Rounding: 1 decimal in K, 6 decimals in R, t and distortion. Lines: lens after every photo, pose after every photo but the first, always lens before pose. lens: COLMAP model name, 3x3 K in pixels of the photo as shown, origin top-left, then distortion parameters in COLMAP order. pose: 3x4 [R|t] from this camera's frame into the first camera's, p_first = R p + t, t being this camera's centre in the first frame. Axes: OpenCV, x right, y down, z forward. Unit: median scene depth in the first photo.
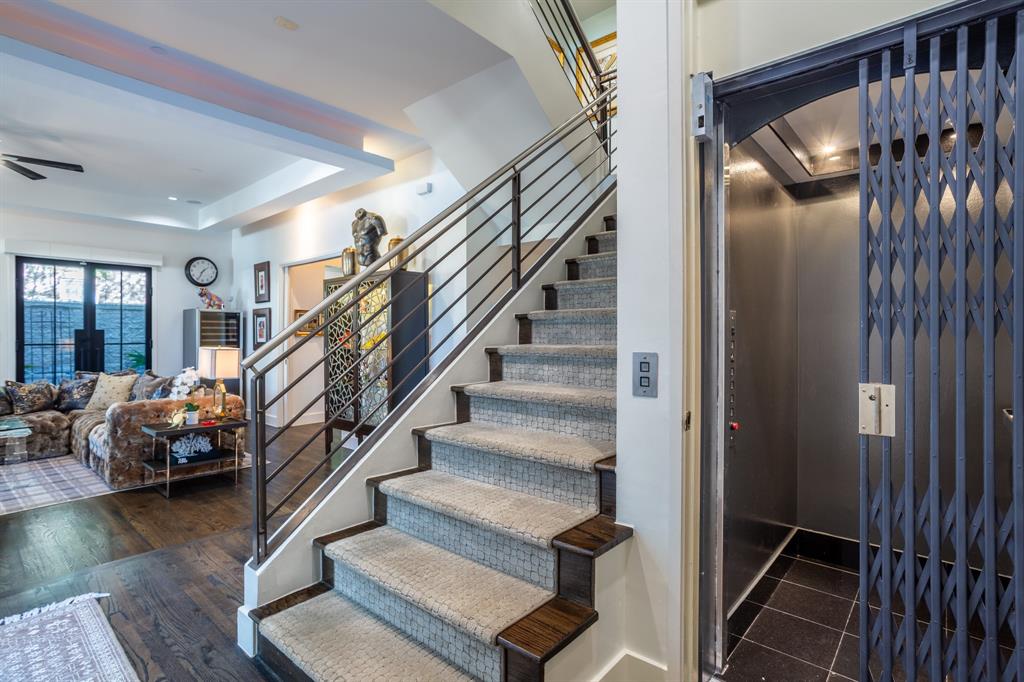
lens RADIAL K [[497.7, 0, 510.6], [0, 497.7, 341.5], [0, 0, 1]] dist [-0.018508, 0.009311]
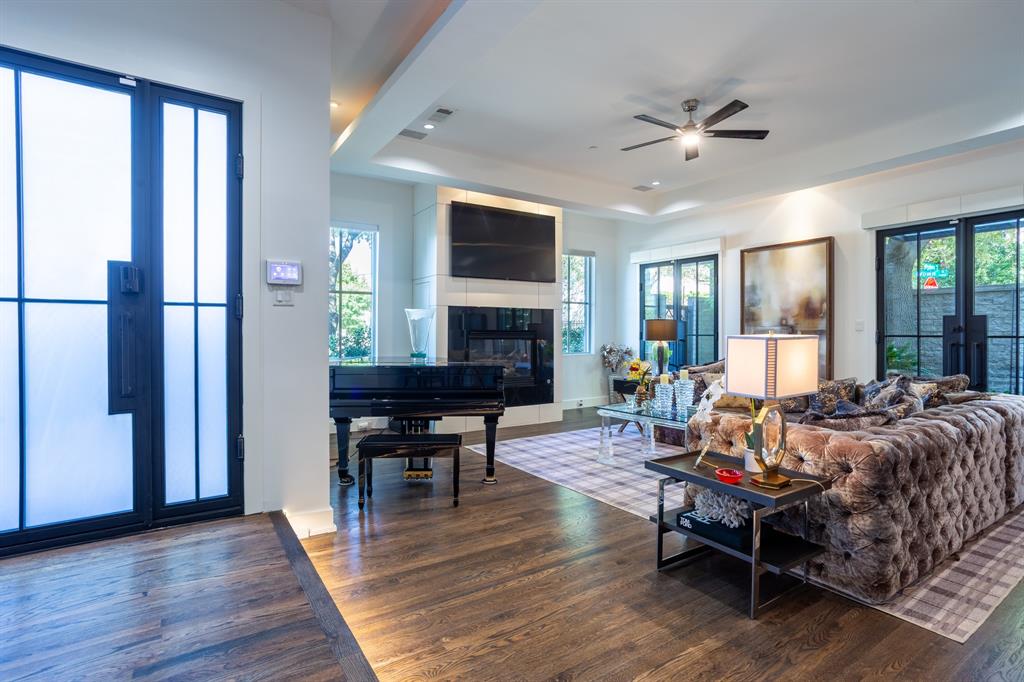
lens RADIAL K [[497.7, 0, 487.7], [0, 497.7, 338.4], [0, 0, 1]] dist [-0.018508, 0.009311]
pose [[-0.280577, 0.002513, -0.959828, -0.019245], [-0.009423, 0.999941, 0.005372, 0.012939], [0.959785, 0.010552, -0.280537, 0.760006]]
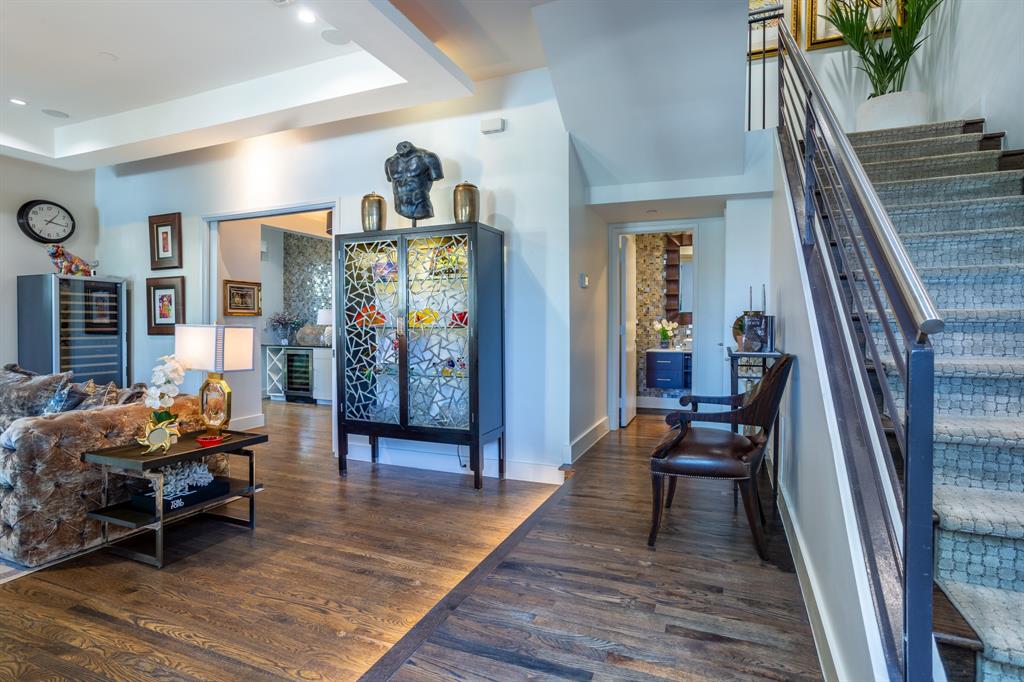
lens RADIAL K [[497.7, 0, 513.7], [0, 497.7, 332.1], [0, 0, 1]] dist [-0.018508, 0.009311]
pose [[0.945767, -0.003792, 0.324822, -0.378224], [0.002594, 0.999988, 0.004124, 0.018077], [-0.324834, -0.003058, 0.945766, 0.221580]]
